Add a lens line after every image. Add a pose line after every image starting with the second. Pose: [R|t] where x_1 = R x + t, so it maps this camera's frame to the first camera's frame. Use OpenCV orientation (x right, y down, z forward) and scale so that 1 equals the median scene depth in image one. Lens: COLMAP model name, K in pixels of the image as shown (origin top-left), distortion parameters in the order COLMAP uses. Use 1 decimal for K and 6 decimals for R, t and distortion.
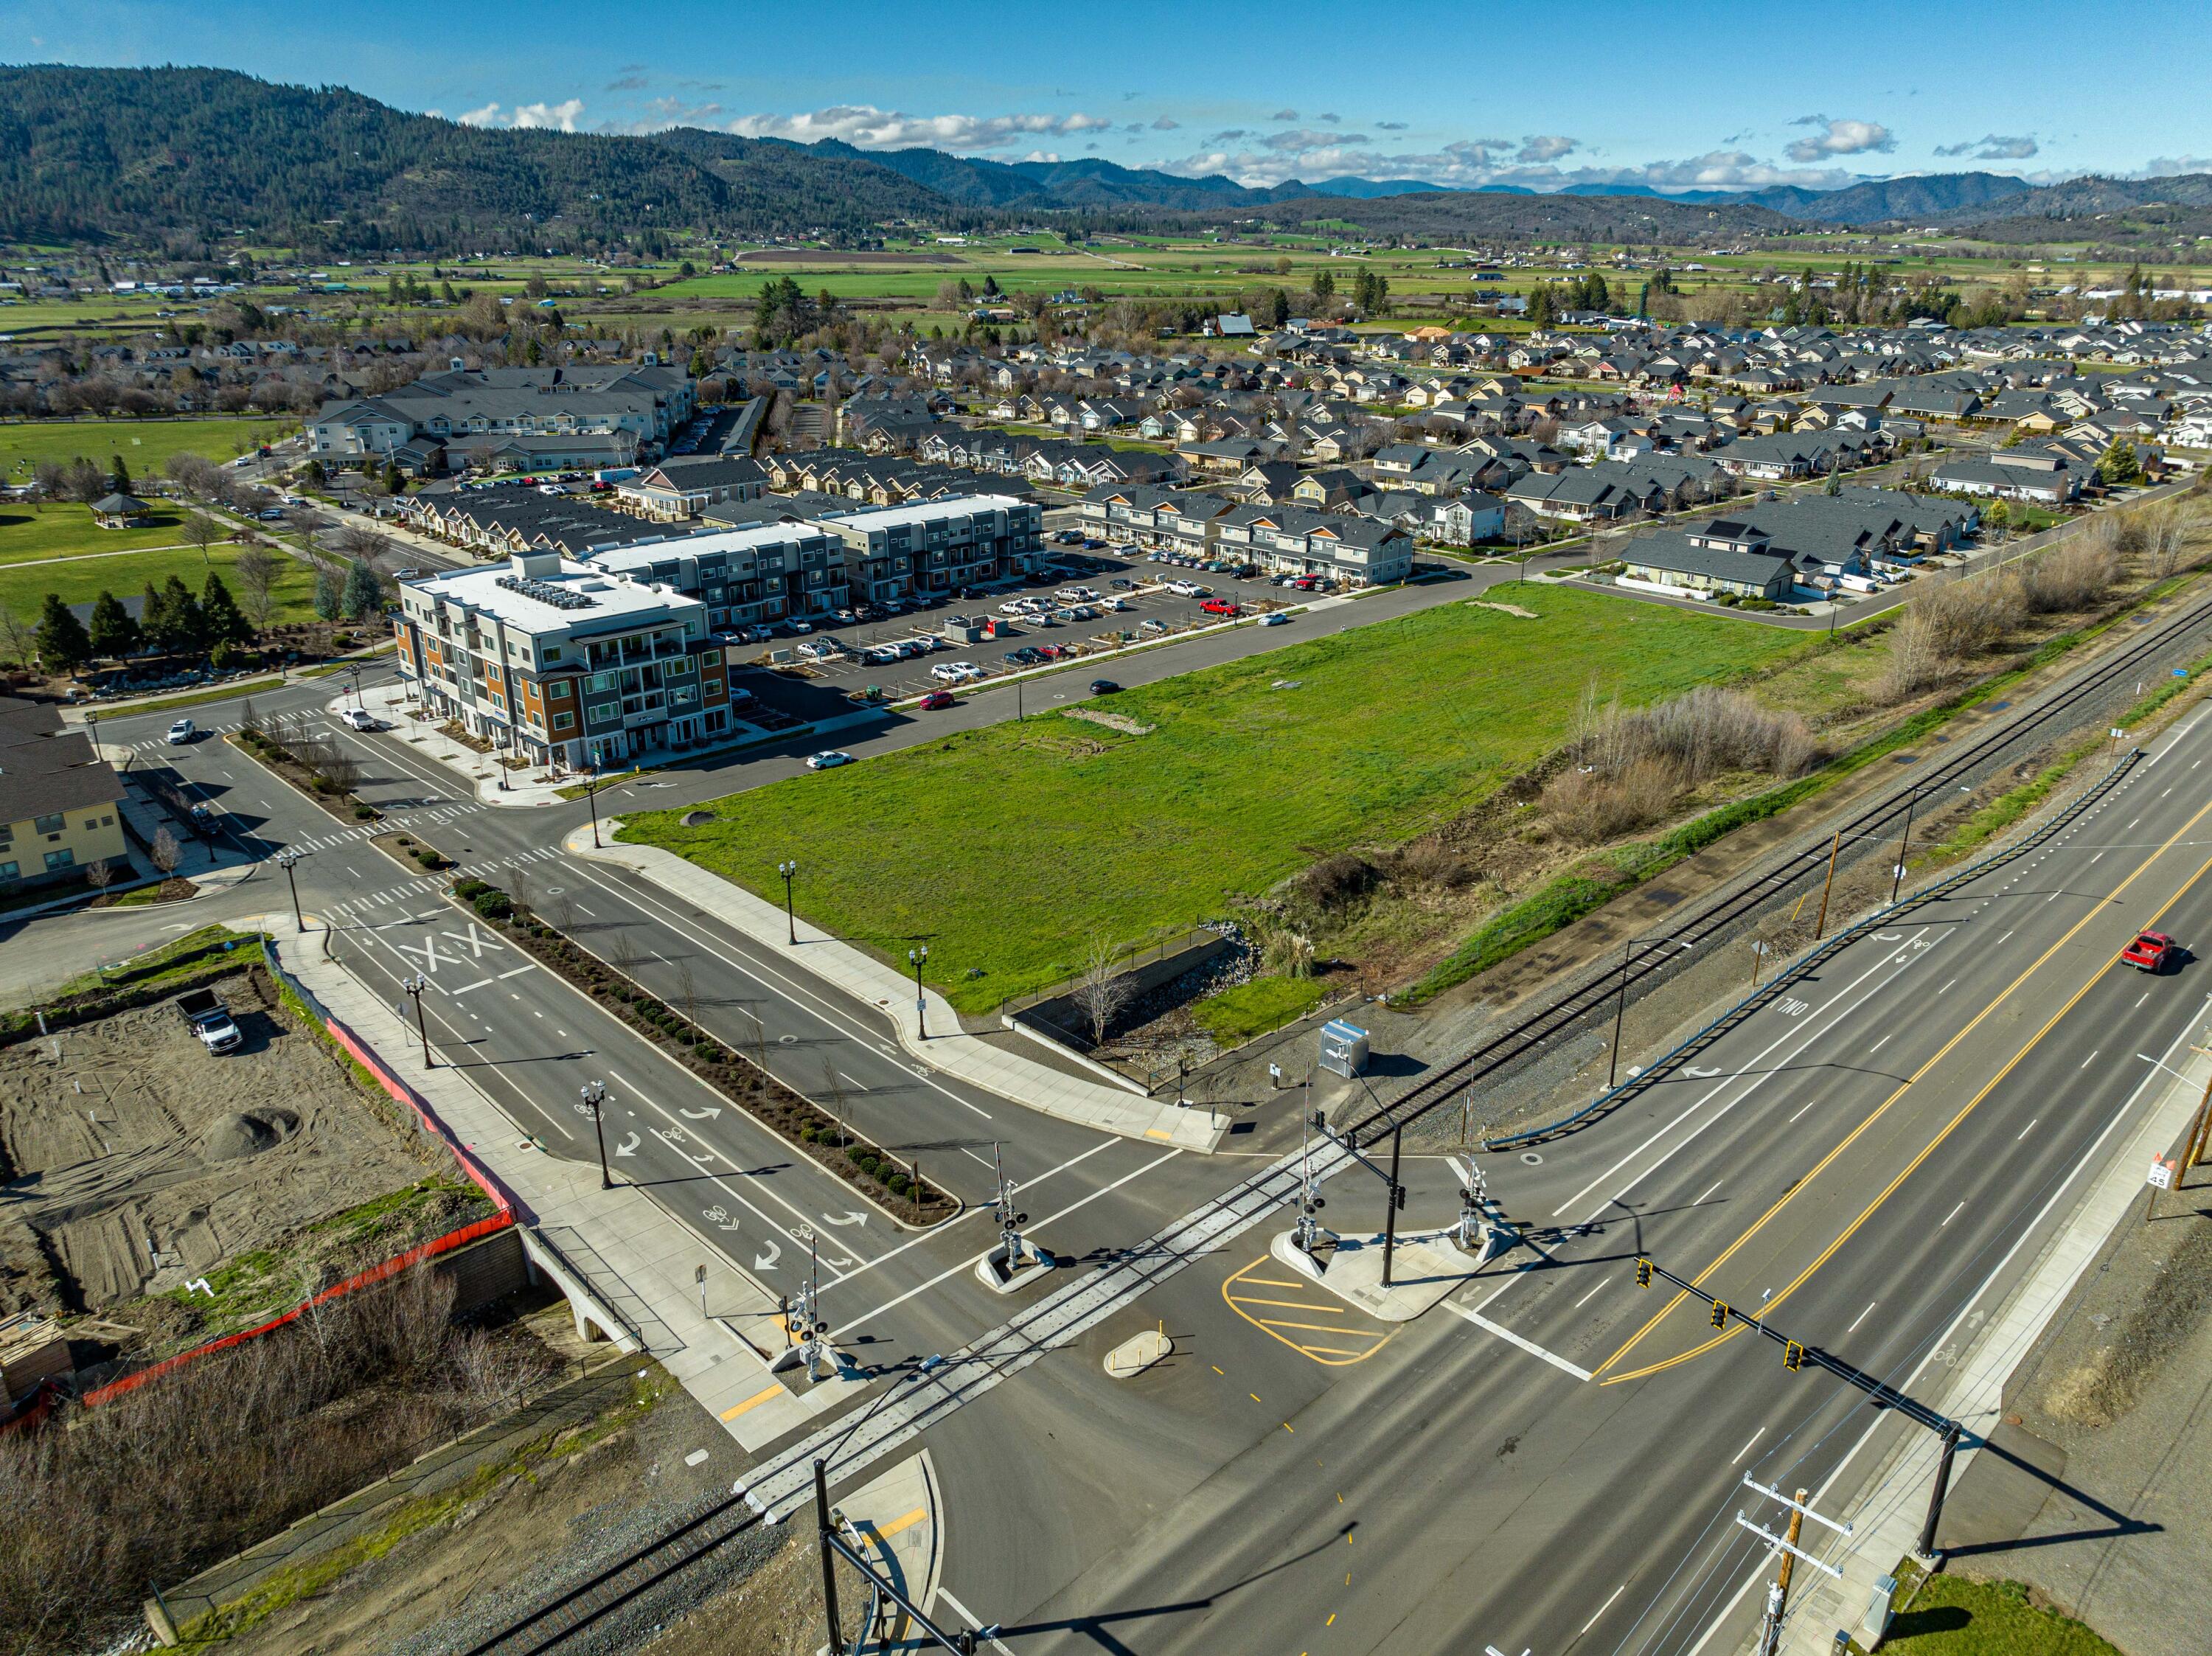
lens RADIAL K [[1554.0, 0, 1096.7], [0, 1554.0, 821.1], [0, 0, 1]] dist [-0.034048, -0.000377]
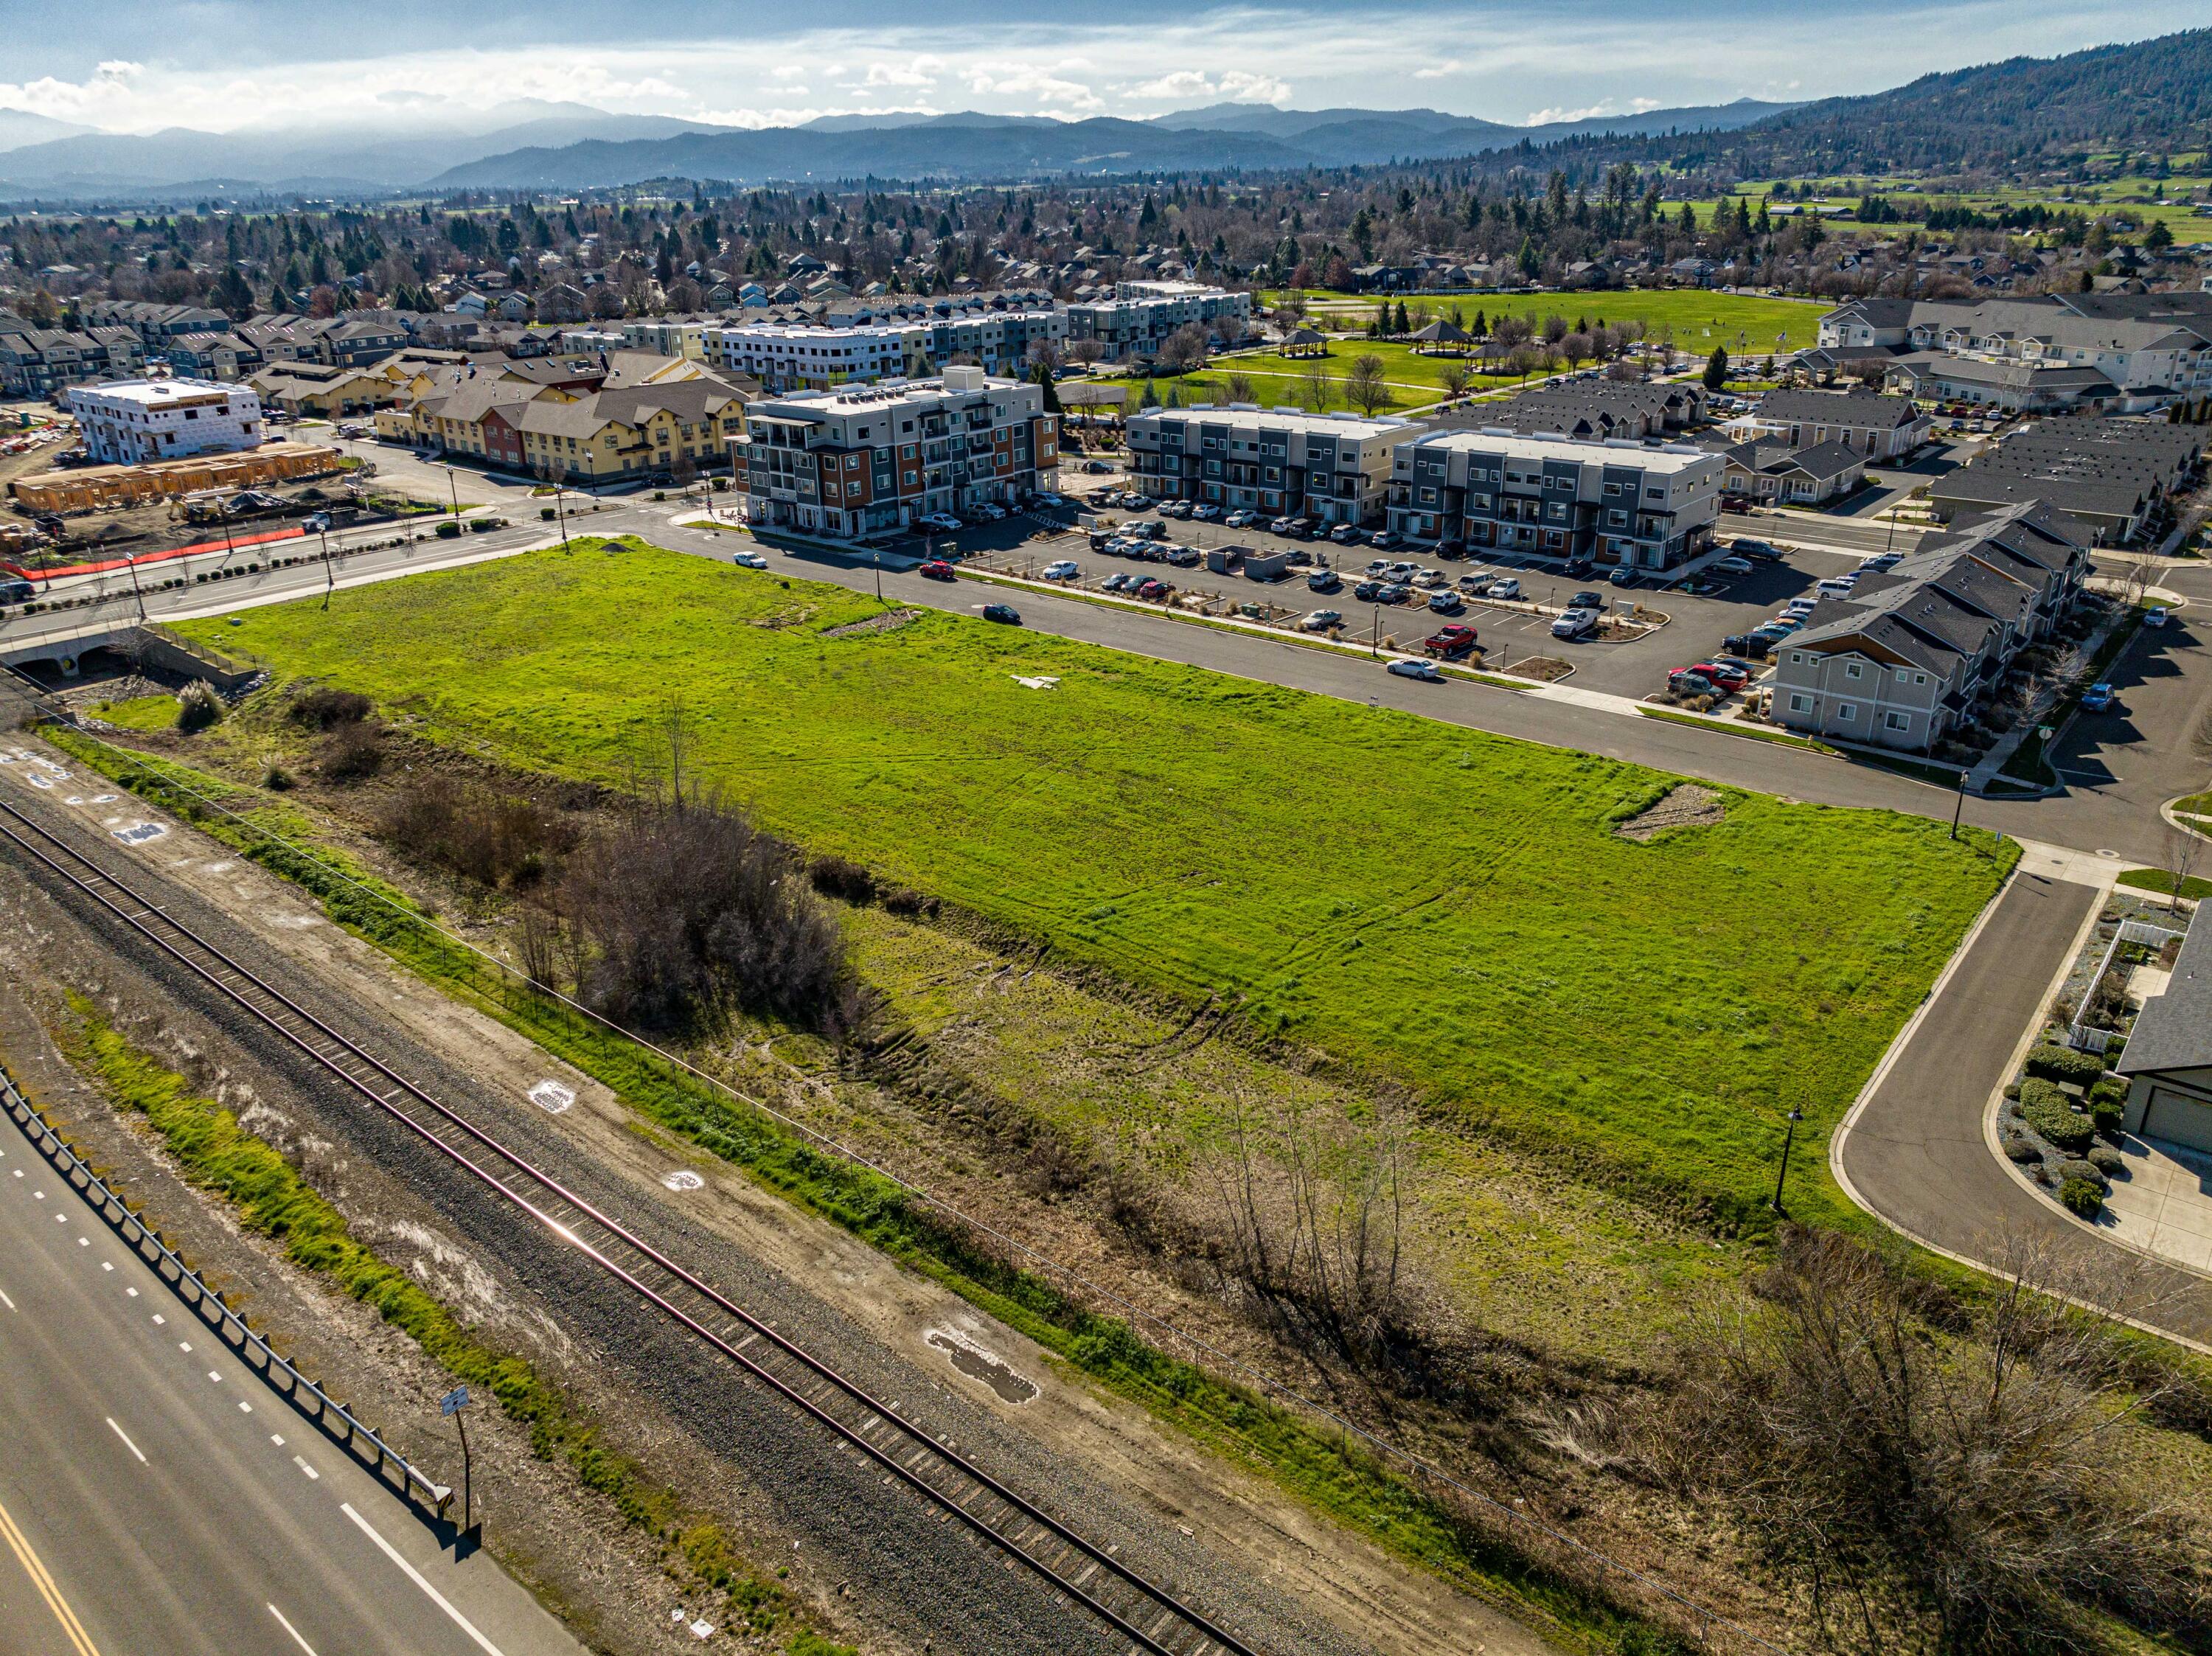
lens RADIAL K [[1554.0, 0, 1096.7], [0, 1554.0, 821.1], [0, 0, 1]] dist [-0.034048, -0.000377]
pose [[0.116085, 0.383153, -0.916361, 0.566542], [-0.341029, 0.881887, 0.325537, -0.192497], [0.932858, 0.274716, 0.233040, 0.618659]]
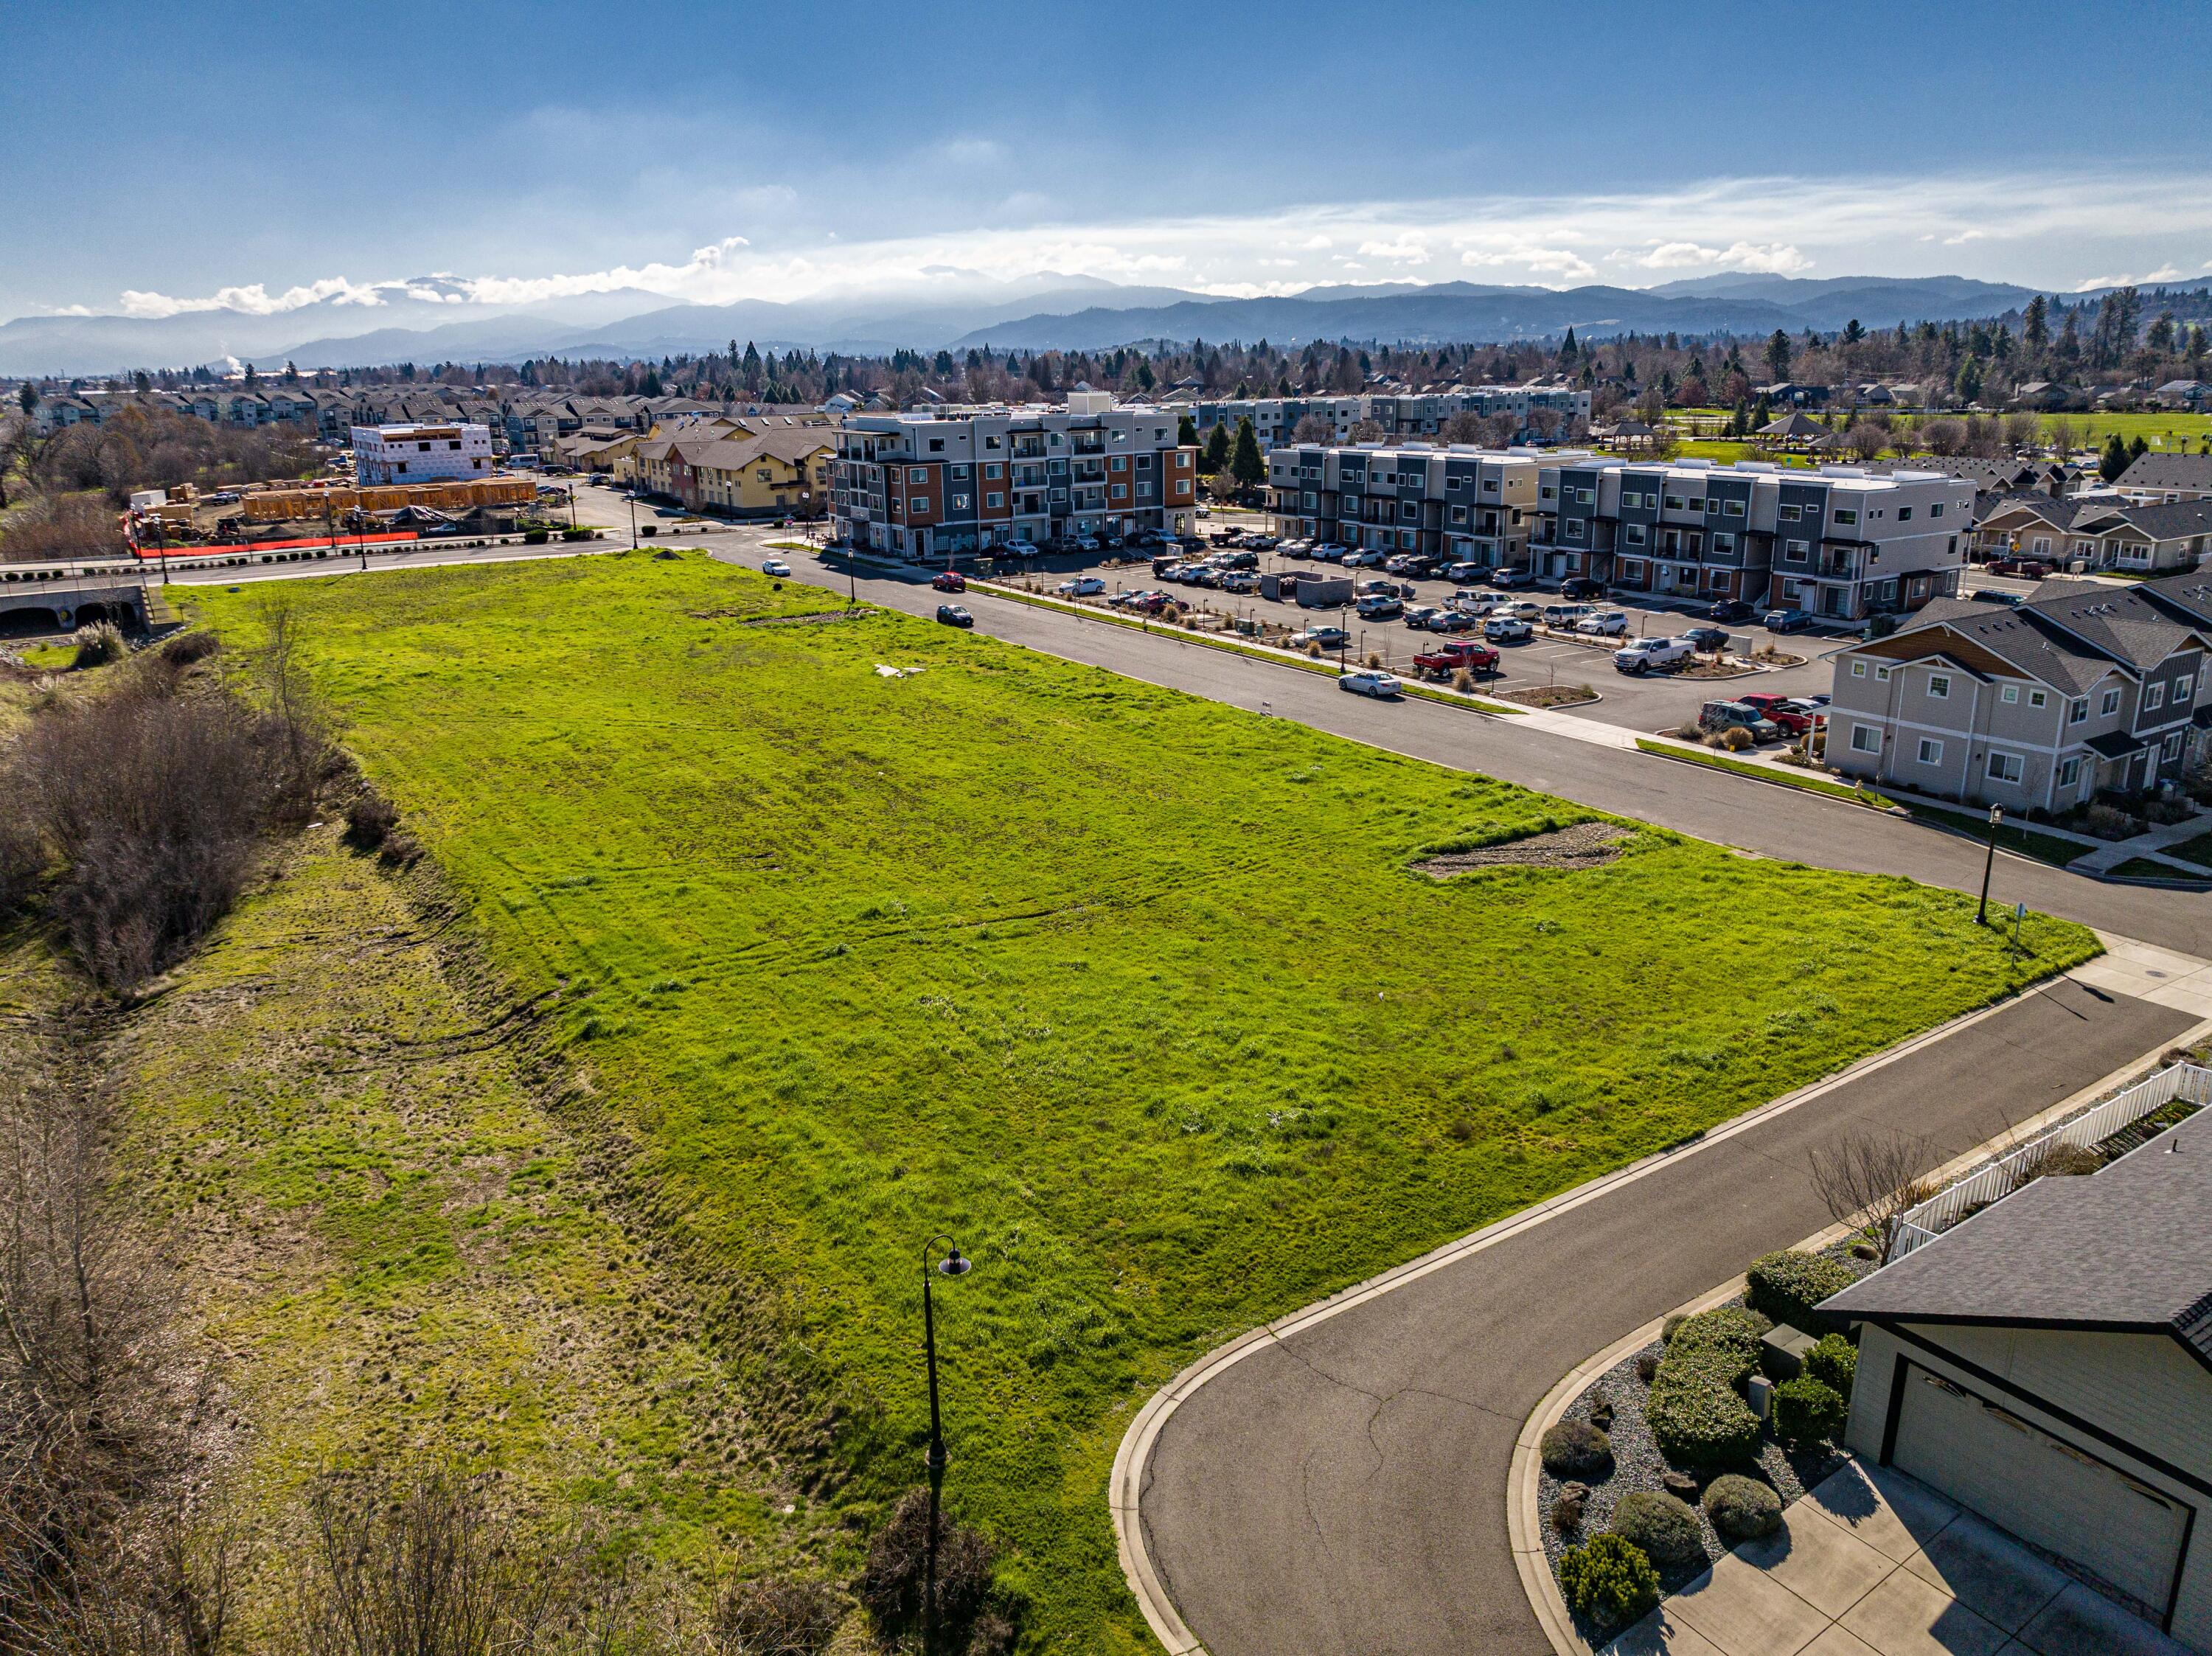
lens RADIAL K [[1555.2, 0, 1098.0], [0, 1555.2, 818.5], [0, 0, 1]] dist [-0.042304, 0.011426]
pose [[-0.177777, 0.288094, -0.940955, 0.472877], [-0.334723, 0.881471, 0.333122, -0.181850], [0.925395, 0.374181, -0.060274, 0.793688]]
